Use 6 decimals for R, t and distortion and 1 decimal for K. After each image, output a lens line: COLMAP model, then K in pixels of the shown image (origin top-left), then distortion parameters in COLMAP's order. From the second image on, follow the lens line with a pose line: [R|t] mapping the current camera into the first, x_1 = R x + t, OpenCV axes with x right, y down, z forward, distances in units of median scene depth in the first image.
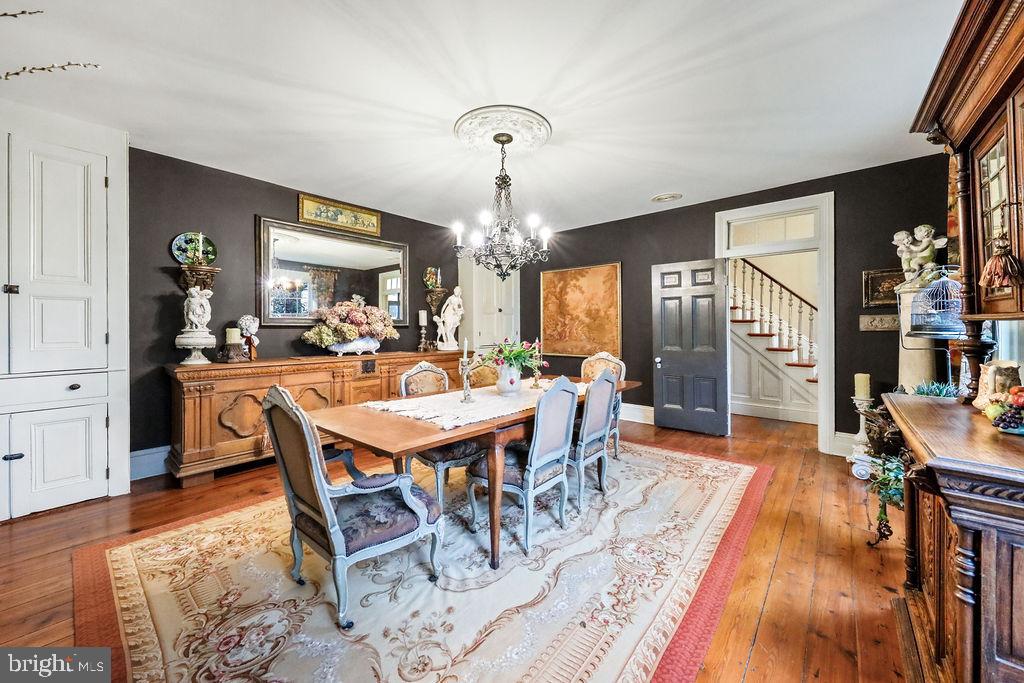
lens RADIAL K [[377.7, 0, 506.6], [0, 377.7, 333.0], [0, 0, 1]] dist [0.002285, 0.000098]
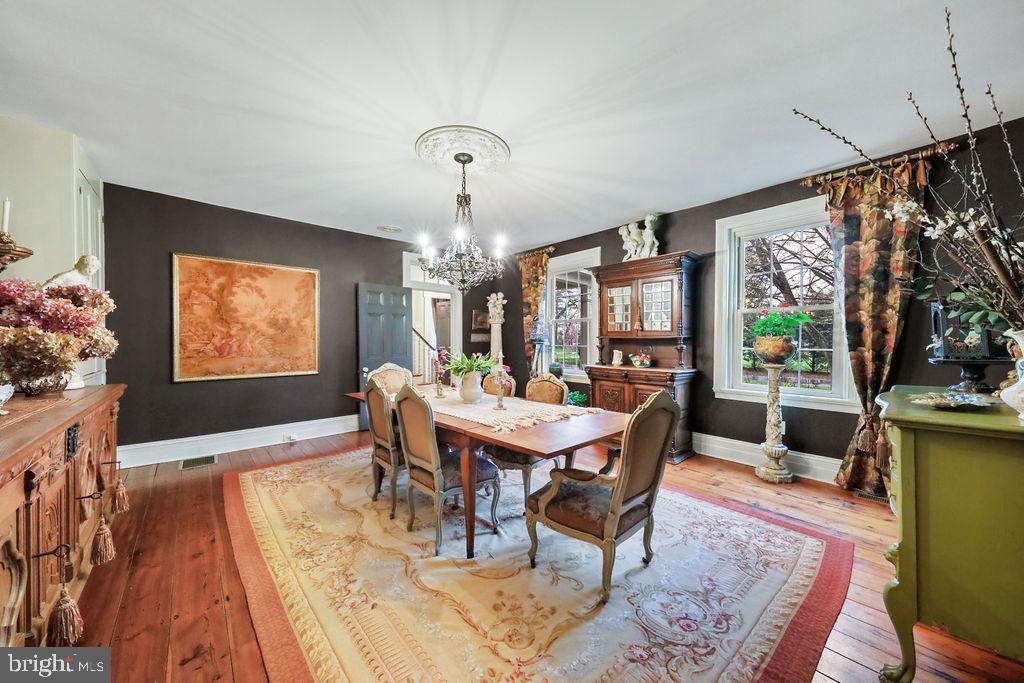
lens RADIAL K [[367.7, 0, 512.9], [0, 367.7, 344.3], [0, 0, 1]] dist [0.000529, 0.000053]
pose [[0.115082, -0.006621, 0.993334, -0.601019], [0.015105, 0.999874, 0.004914, -0.001054], [-0.993241, 0.014439, 0.115167, 0.447013]]
